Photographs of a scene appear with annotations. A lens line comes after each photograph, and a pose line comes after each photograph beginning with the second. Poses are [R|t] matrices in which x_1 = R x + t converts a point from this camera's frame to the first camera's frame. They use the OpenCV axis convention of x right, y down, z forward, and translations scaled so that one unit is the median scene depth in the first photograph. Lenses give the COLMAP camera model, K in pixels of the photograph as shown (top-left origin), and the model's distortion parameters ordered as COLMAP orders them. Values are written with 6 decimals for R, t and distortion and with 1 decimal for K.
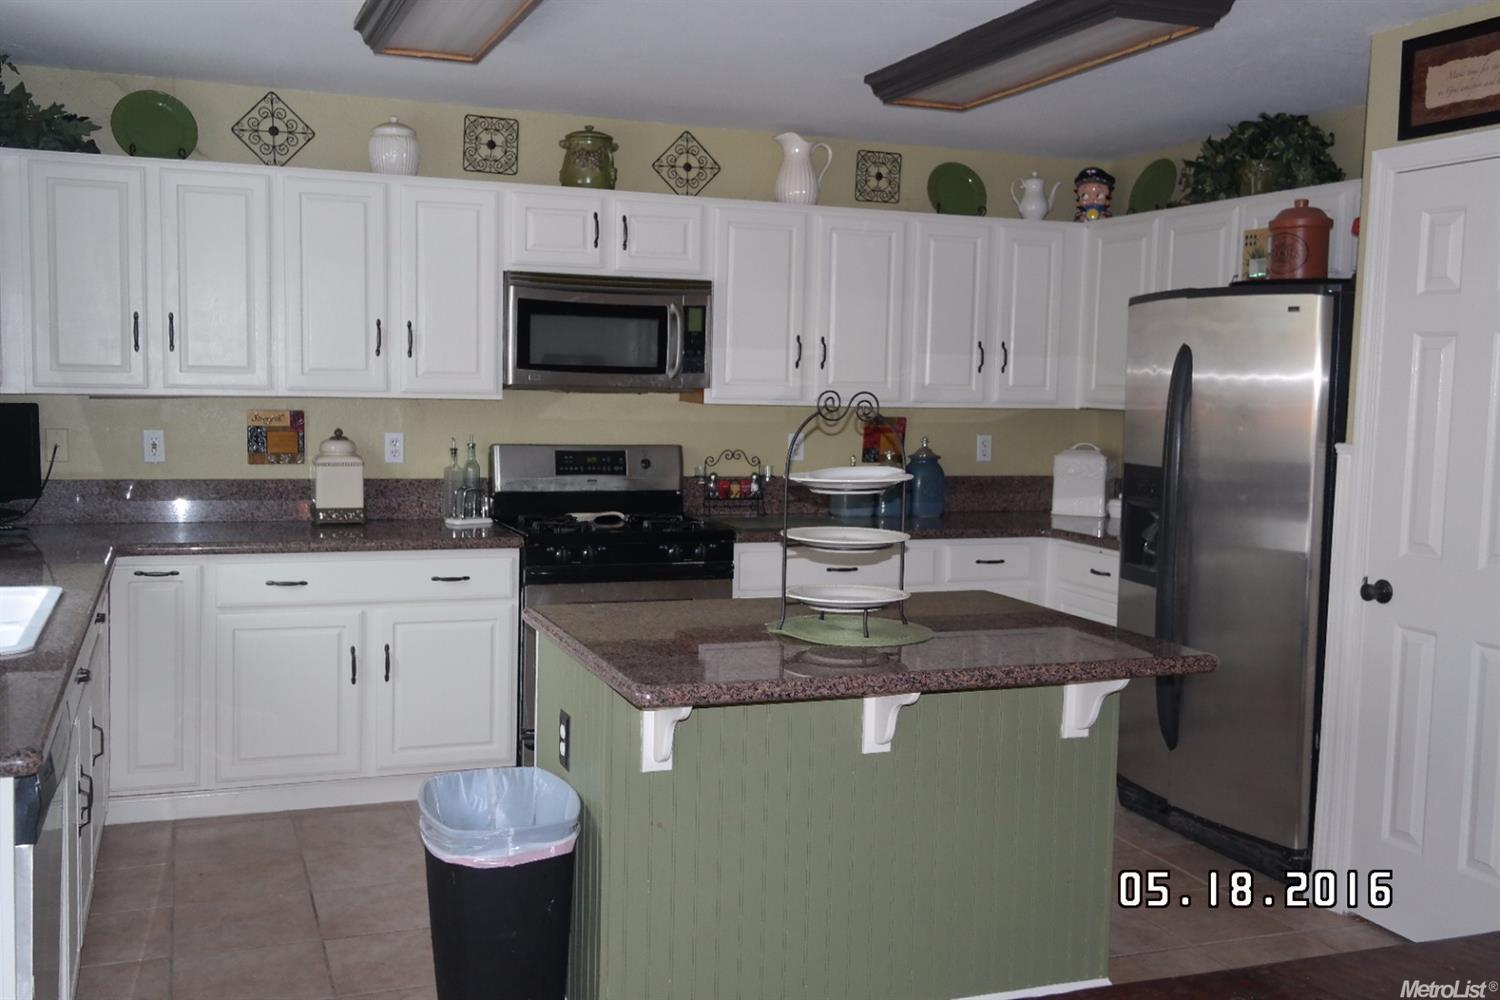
lens RADIAL K [[1432.8, 0, 750.0], [0, 1432.8, 500.0], [0, 0, 1]] dist [0.095853, 0.002446]
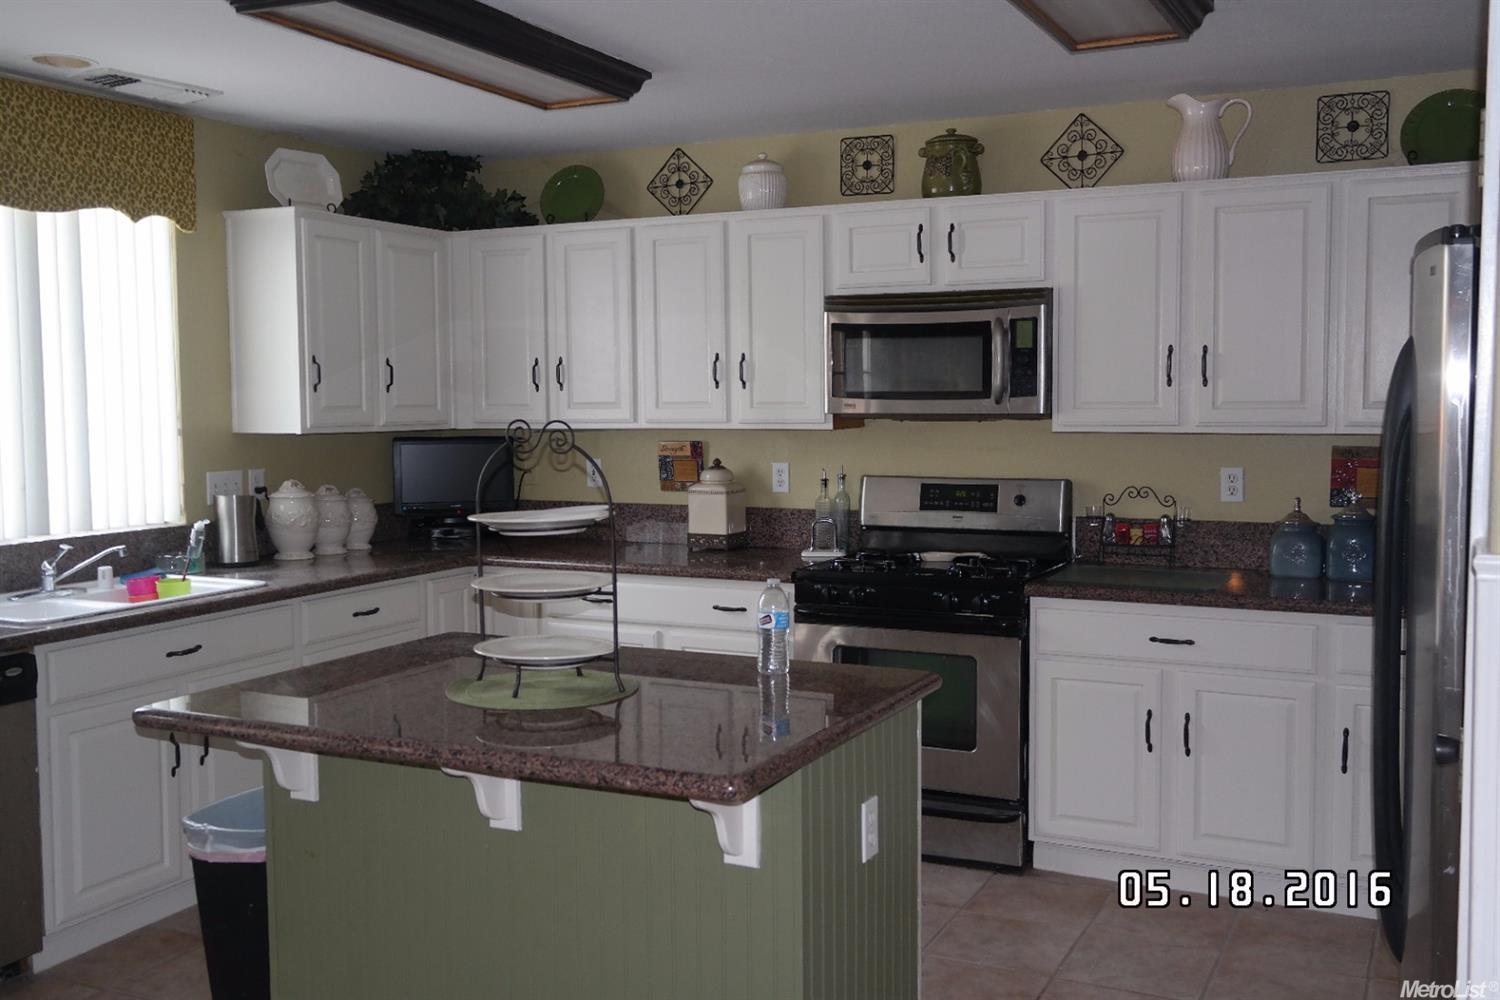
lens RADIAL K [[1537.2, 0, 750.0], [0, 1537.2, 500.0], [0, 0, 1]] dist [0.118452, -0.008290]
pose [[0.691681, 0.026296, -0.721724, 0.517659], [-0.043309, 0.999049, -0.005106, -0.014016], [0.720904, 0.034789, 0.692162, 0.237336]]
